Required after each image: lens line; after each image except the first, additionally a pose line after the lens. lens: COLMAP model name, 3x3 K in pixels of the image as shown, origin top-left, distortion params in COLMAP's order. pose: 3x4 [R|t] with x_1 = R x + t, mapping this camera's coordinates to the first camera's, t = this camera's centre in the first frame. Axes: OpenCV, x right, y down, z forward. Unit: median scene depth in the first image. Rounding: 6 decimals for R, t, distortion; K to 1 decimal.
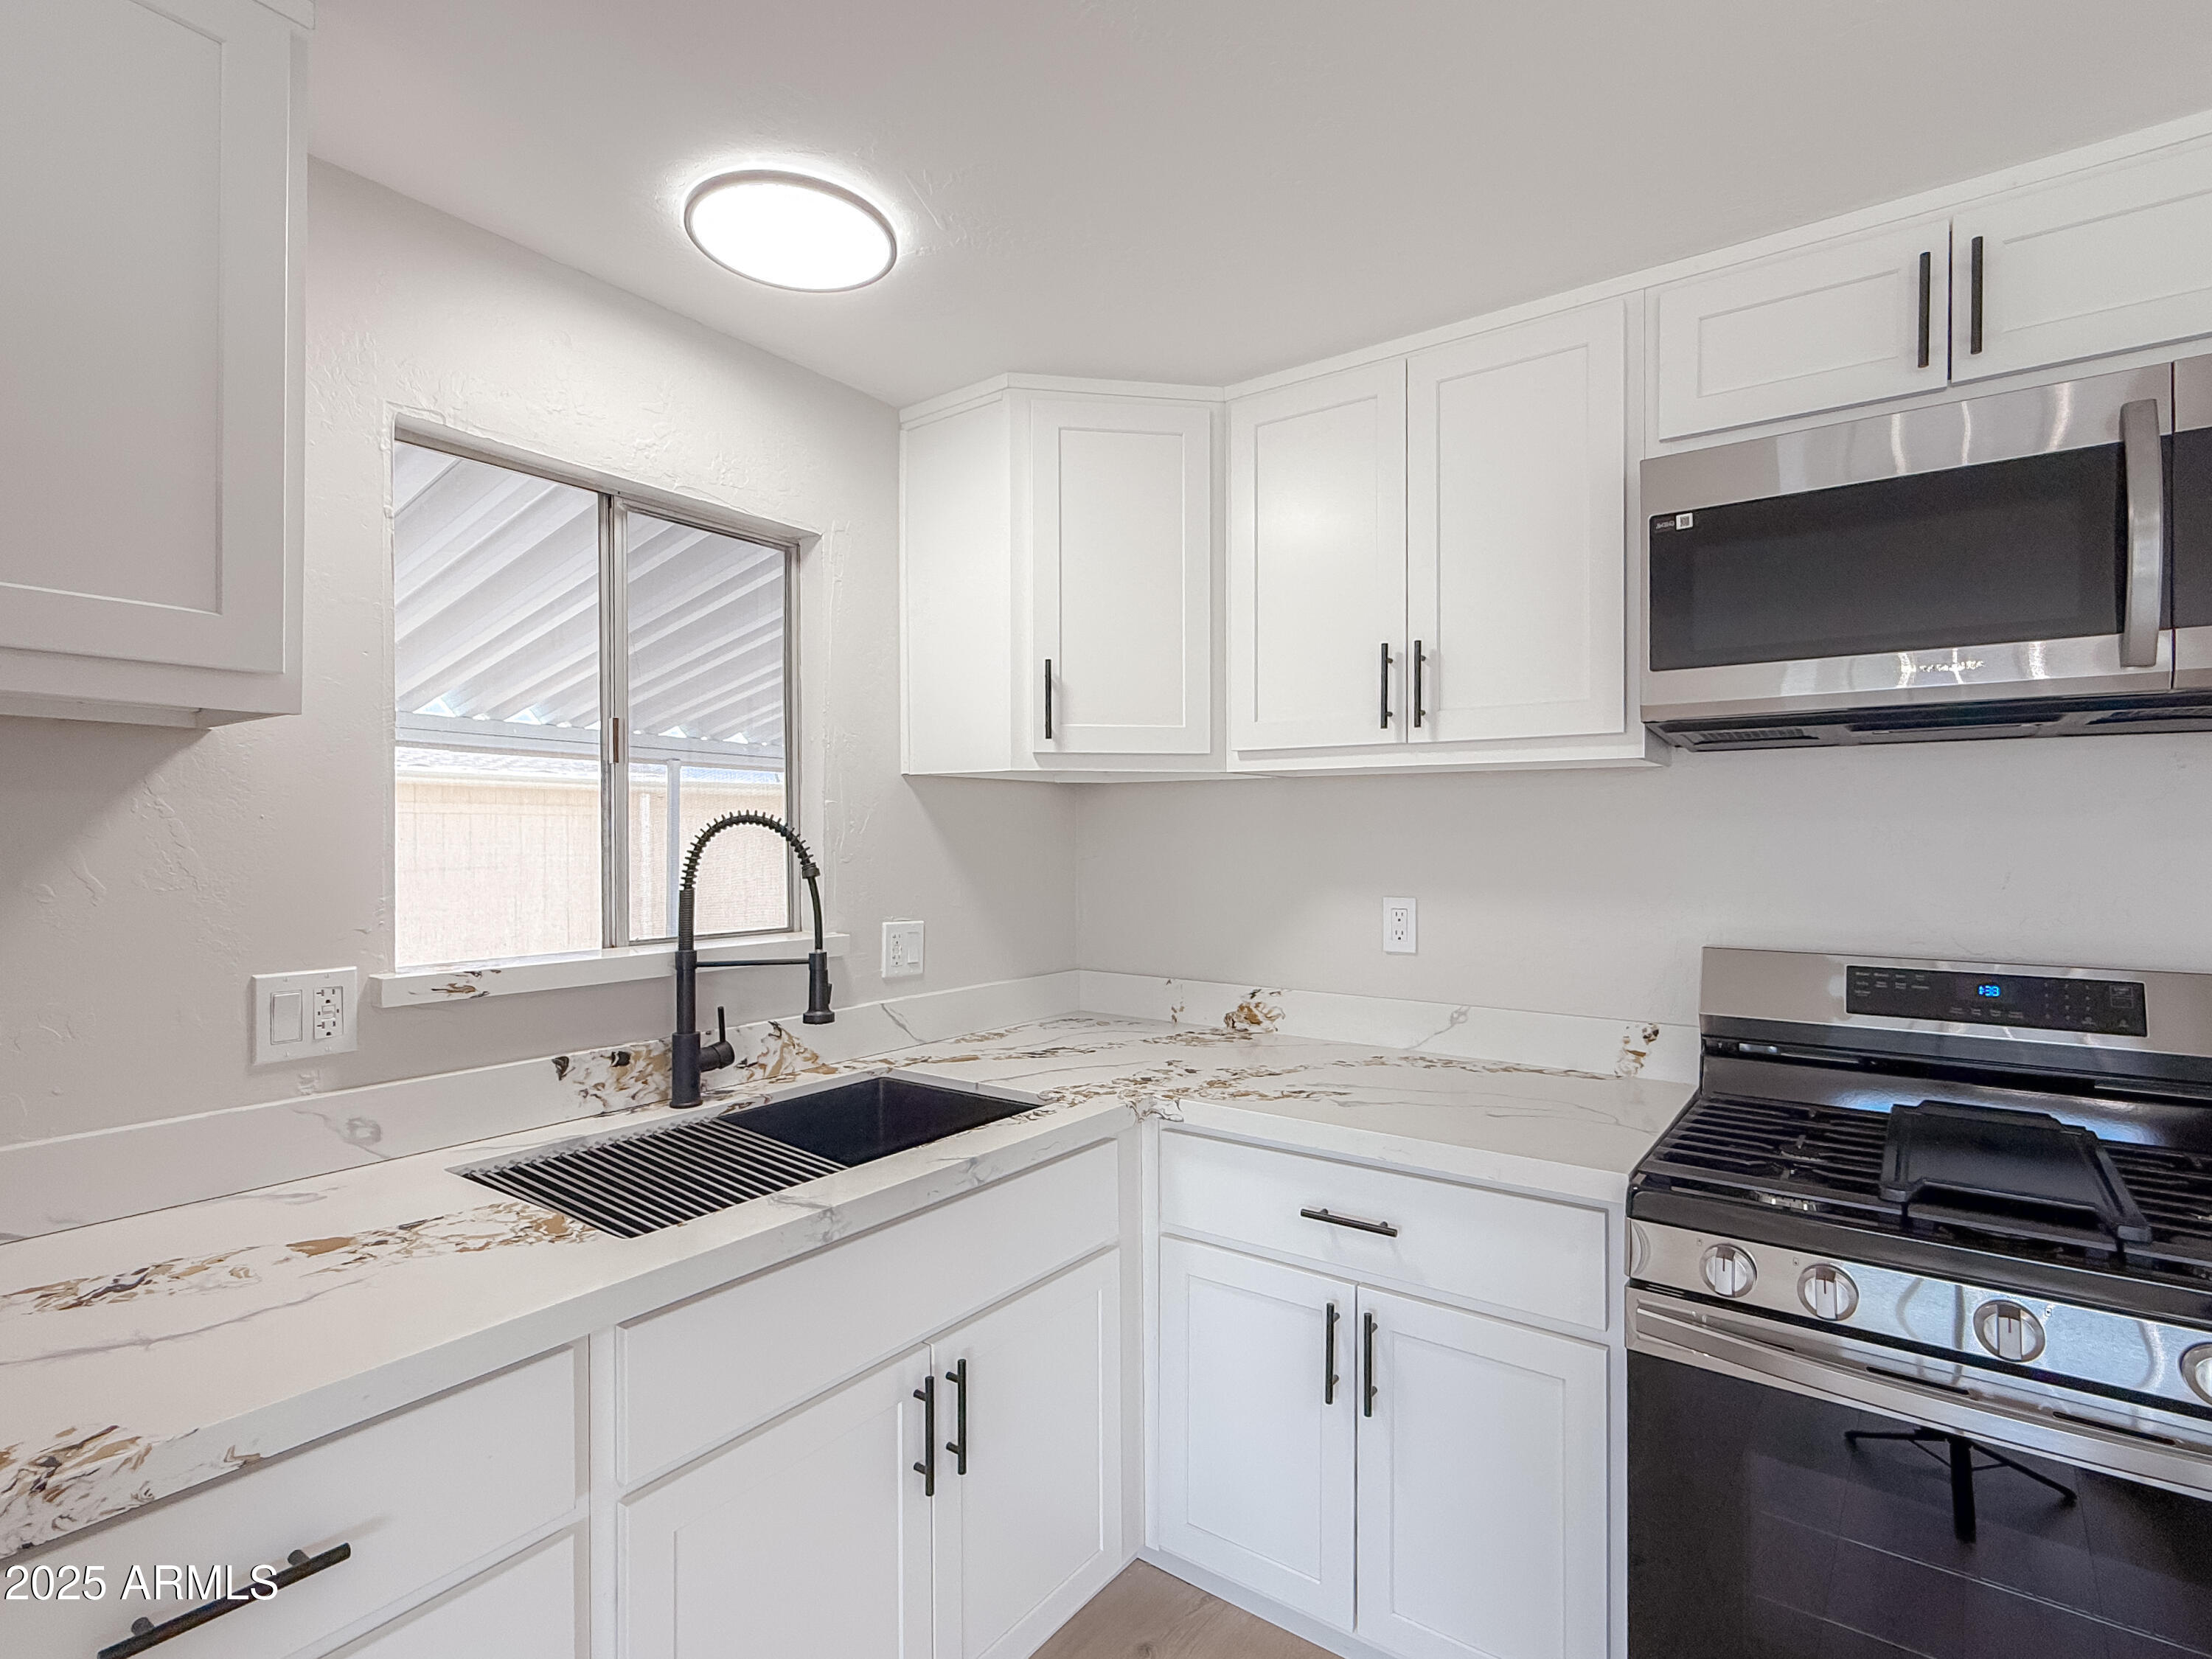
lens RADIAL K [[1078.6, 0, 1106.0], [0, 1078.6, 829.5], [0, 0, 1]] dist [0.001120, -0.001413]
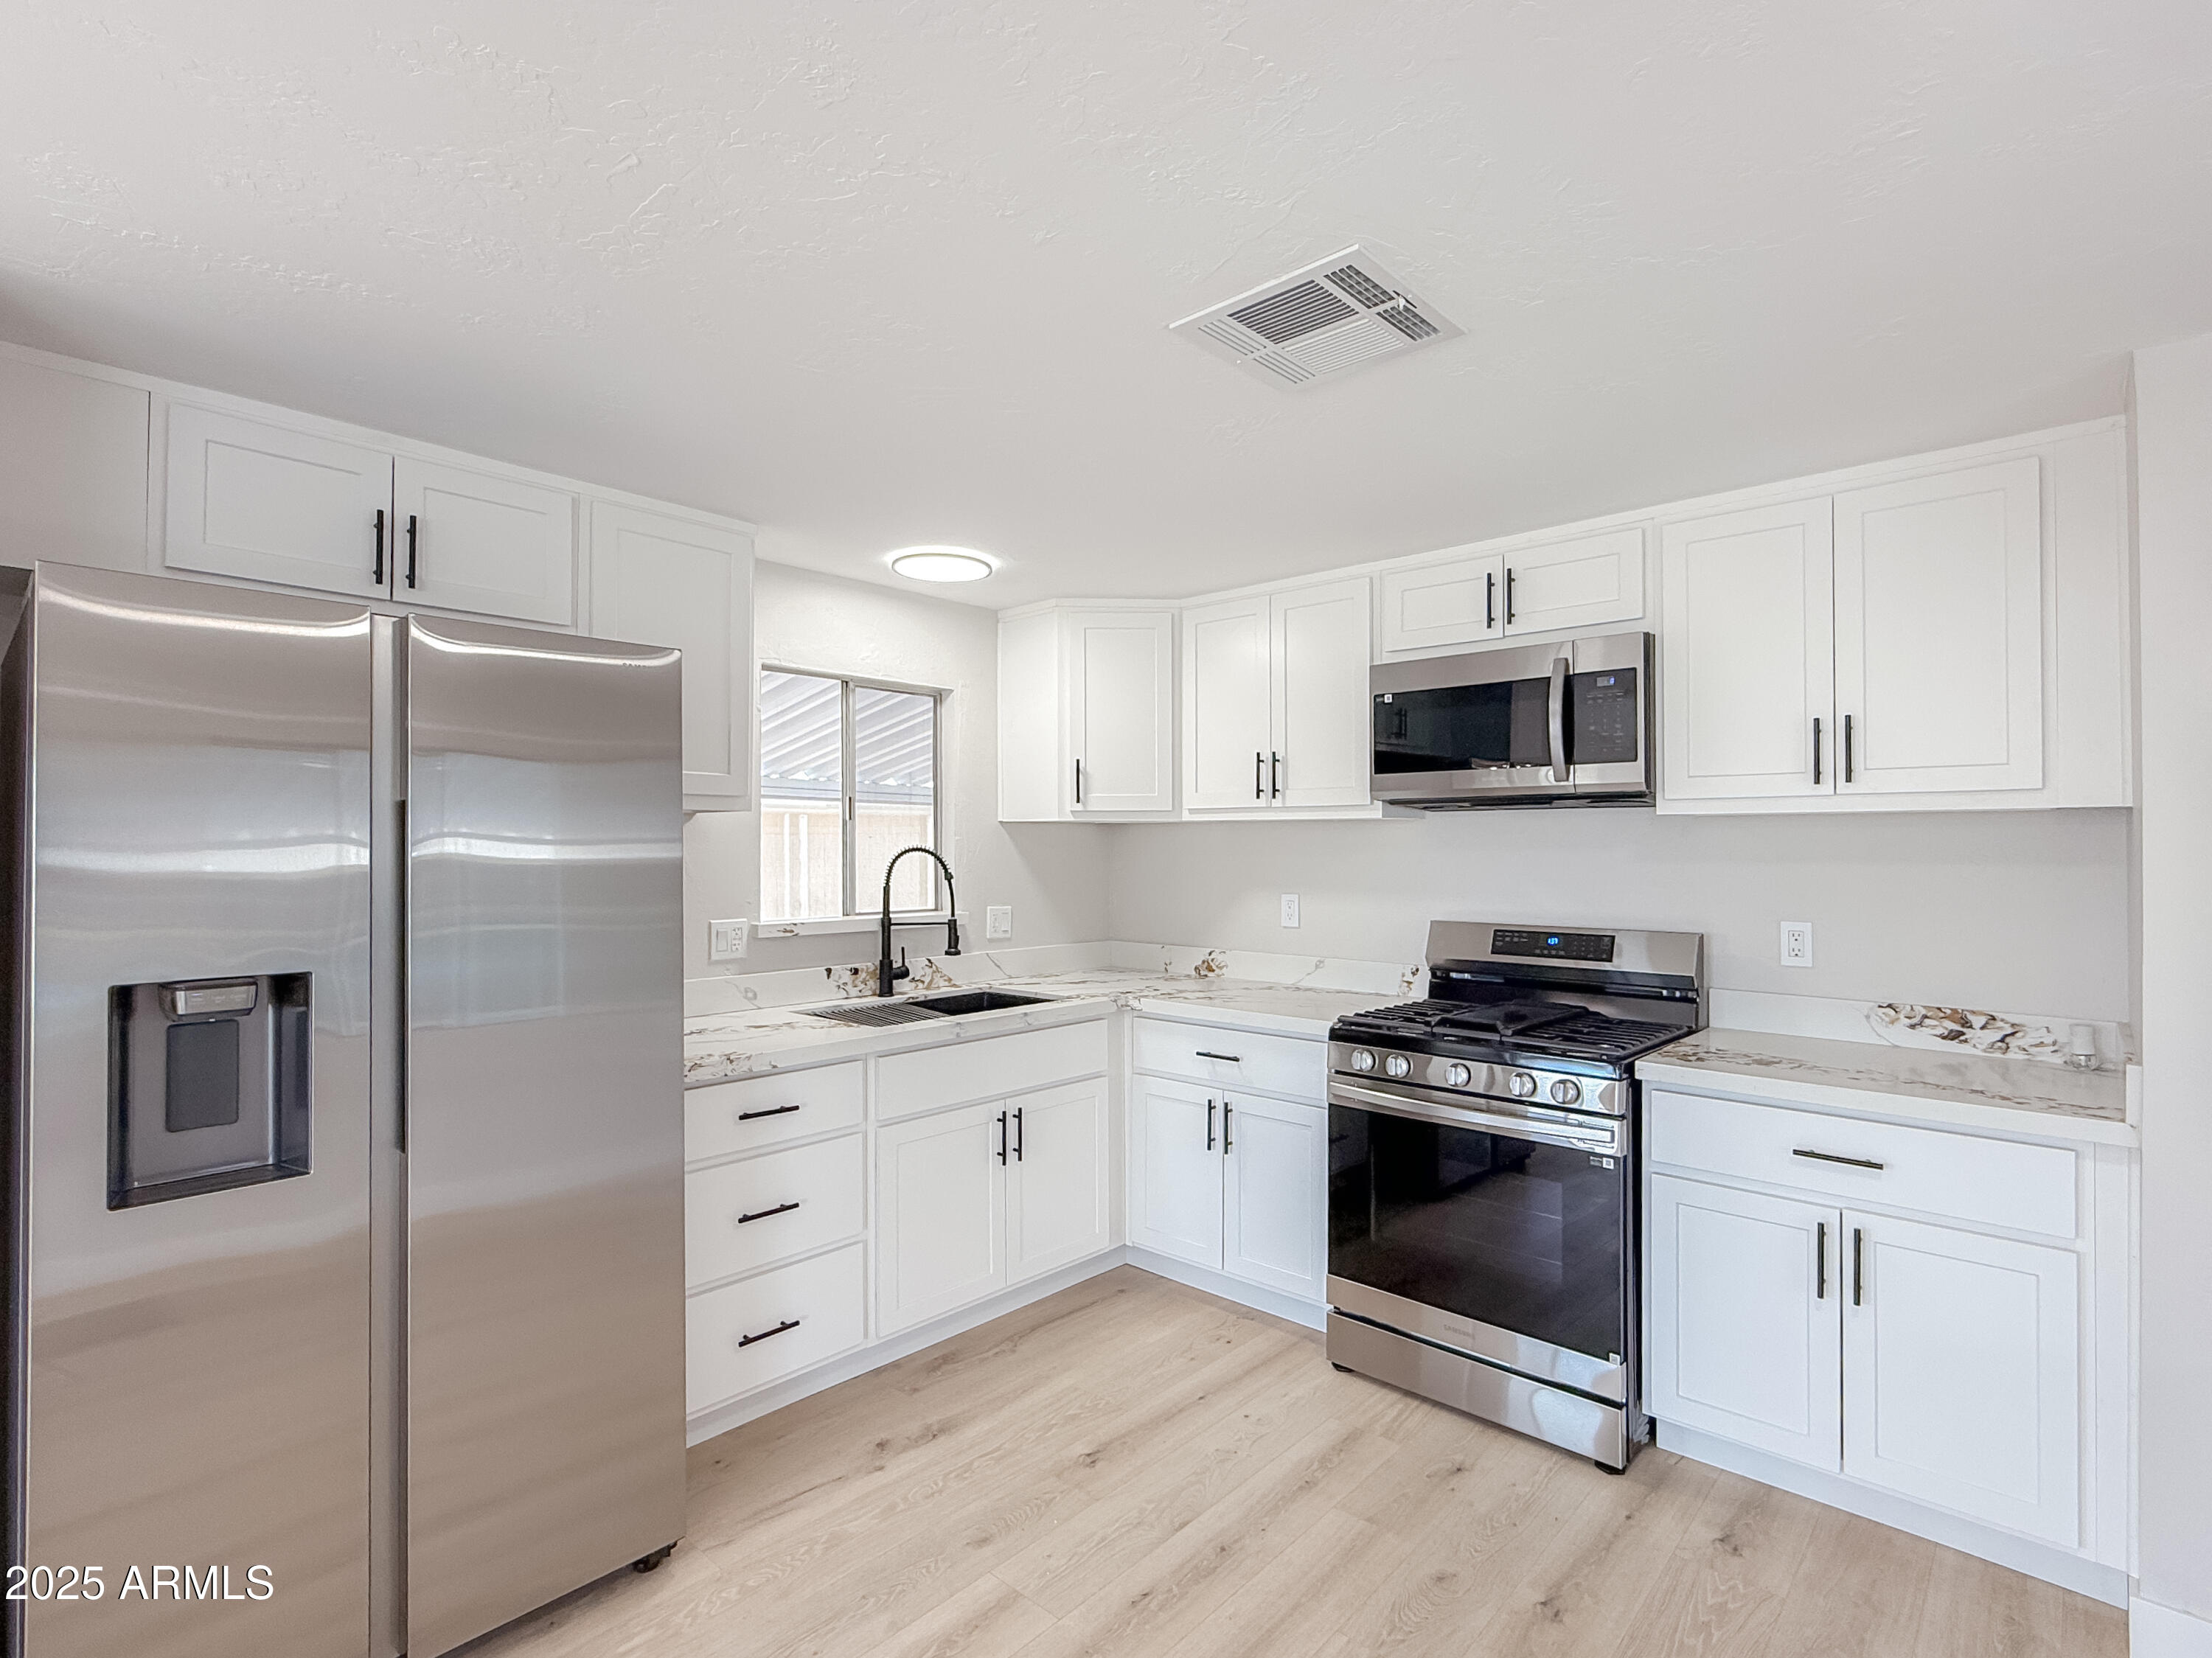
lens RADIAL K [[1091.0, 0, 1103.3], [0, 1091.0, 830.0], [0, 0, 1]] dist [-0.000312, -0.000662]
pose [[0.993503, -0.001295, -0.113800, 0.220579], [0.000179, 0.999952, -0.009813, -0.024938], [0.113808, 0.009729, 0.993455, -0.898238]]
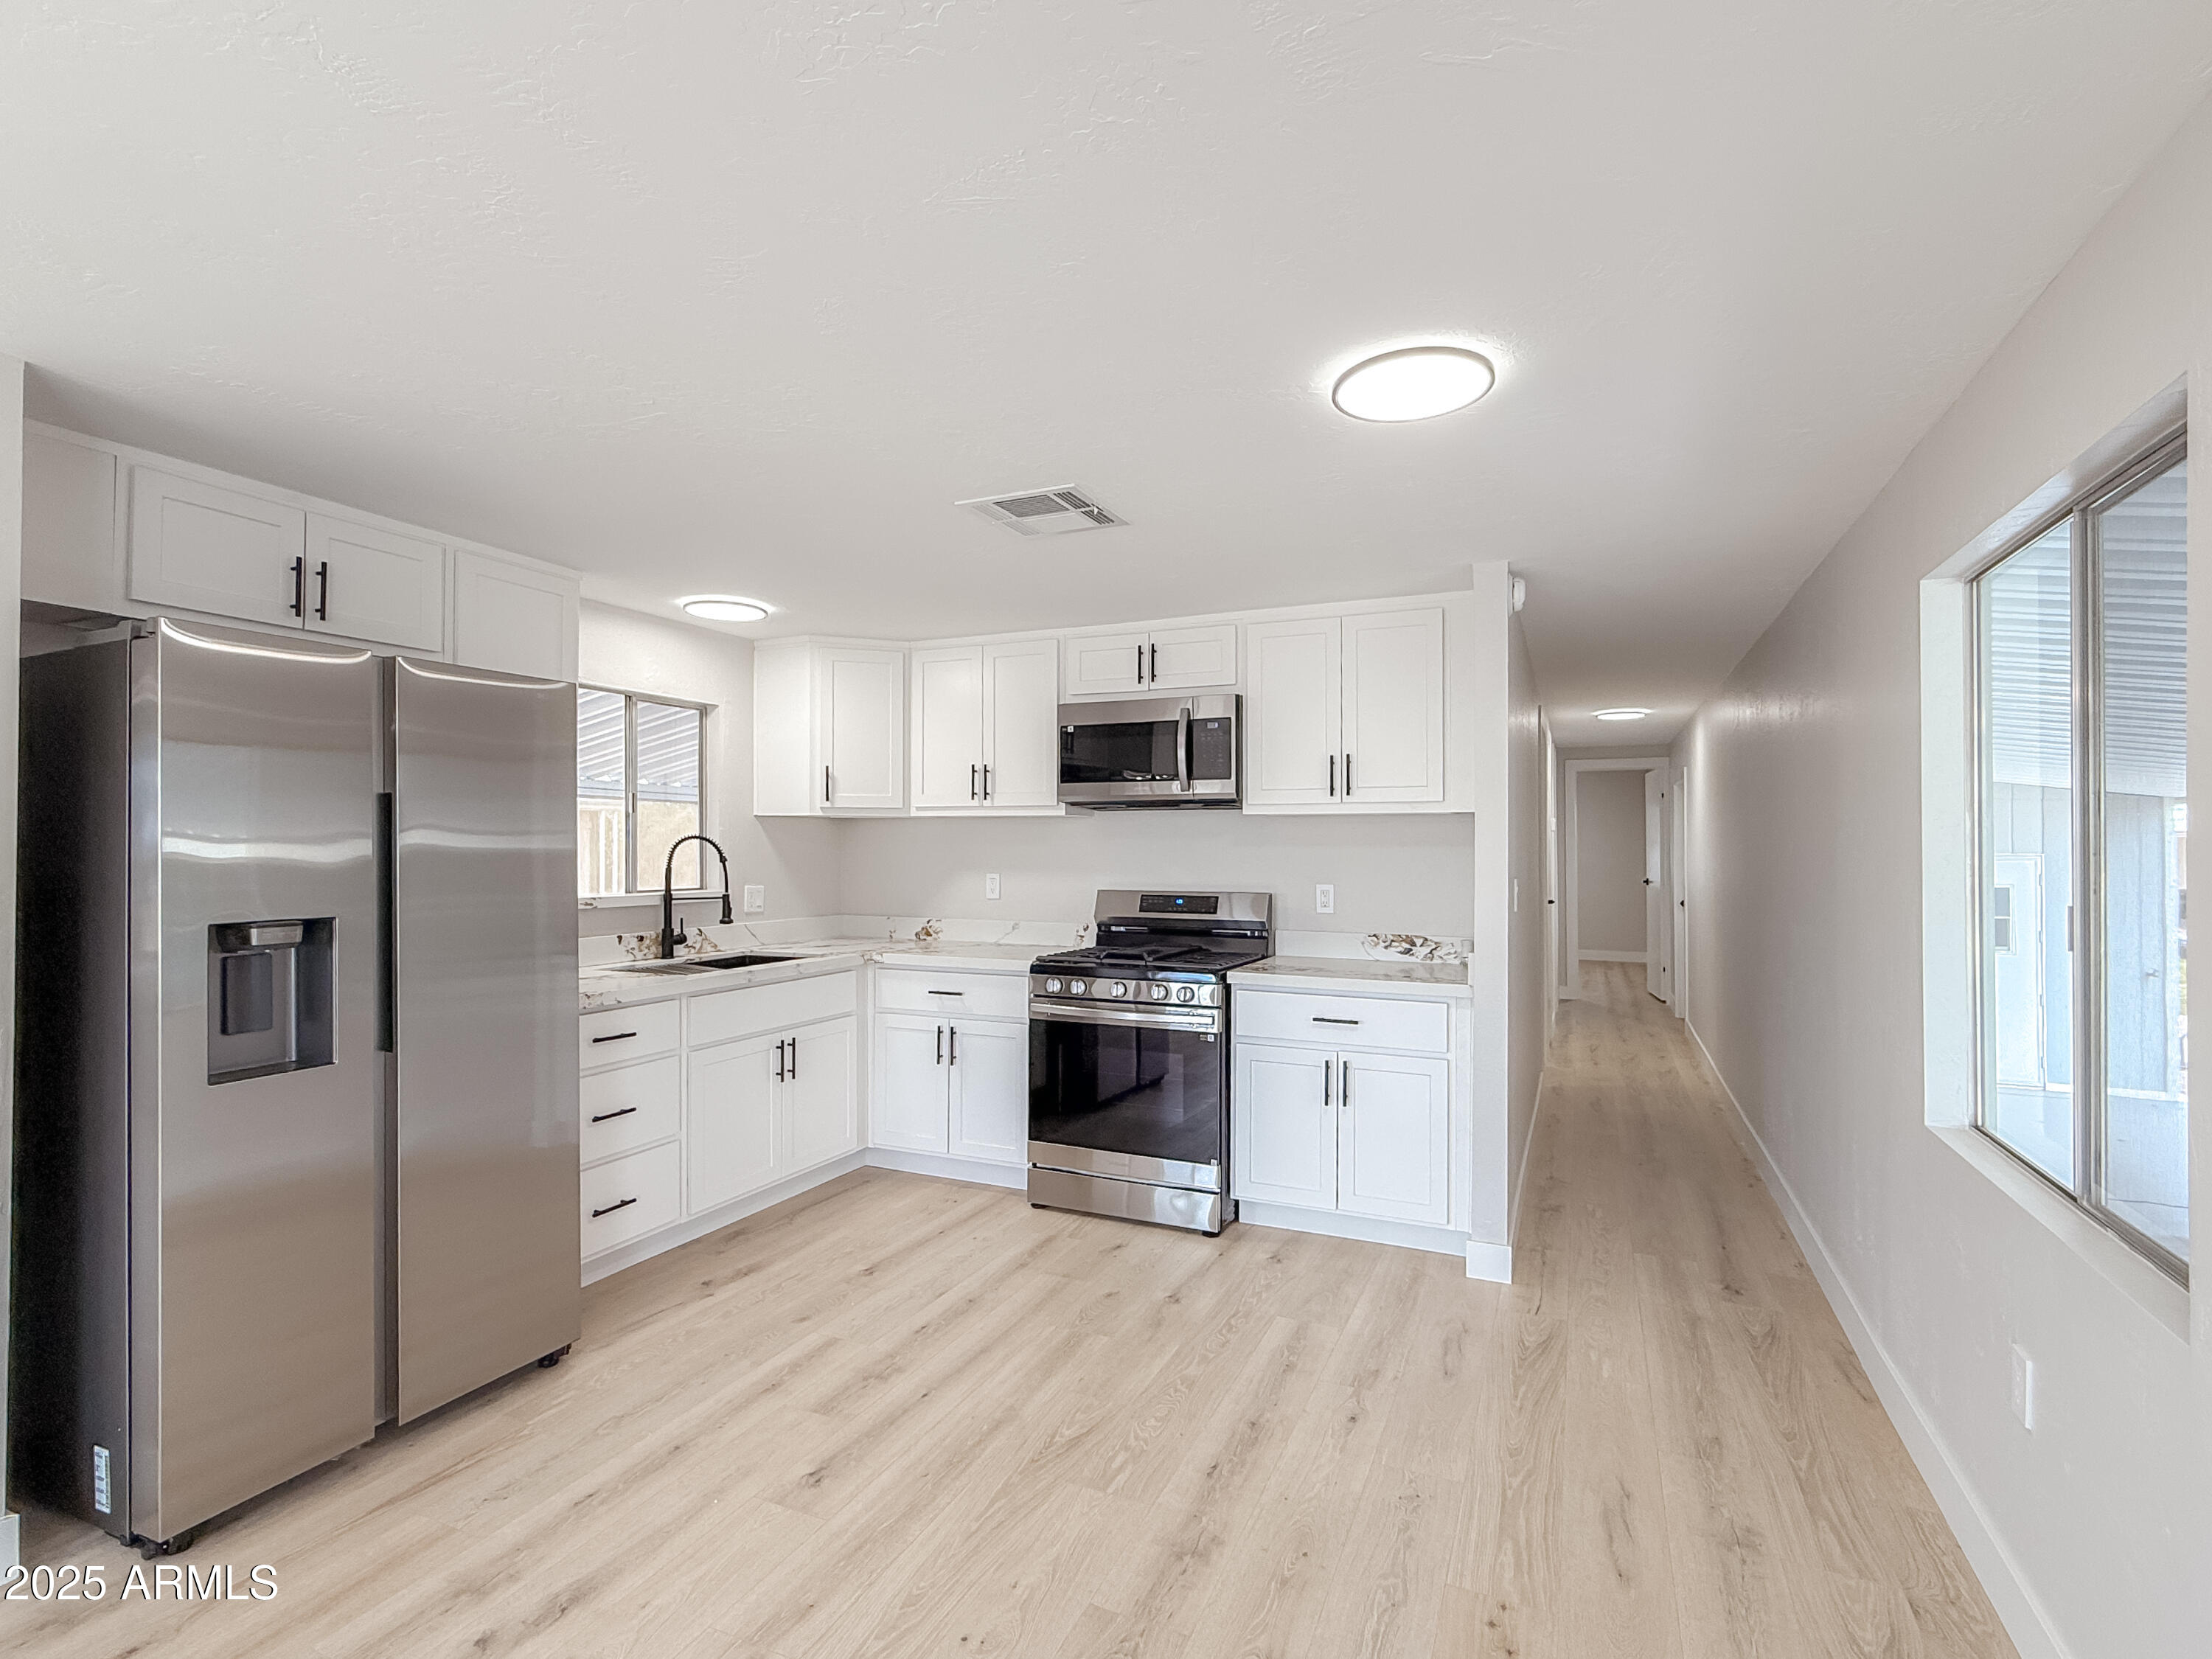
lens RADIAL K [[1078.6, 0, 1106.0], [0, 1078.6, 829.5], [0, 0, 1]] dist [0.001120, -0.001413]
pose [[0.979480, 0.004615, 0.201489, 0.070492], [-0.002535, 0.999941, -0.010579, -0.004104], [-0.201526, 0.009851, 0.979434, -1.475803]]
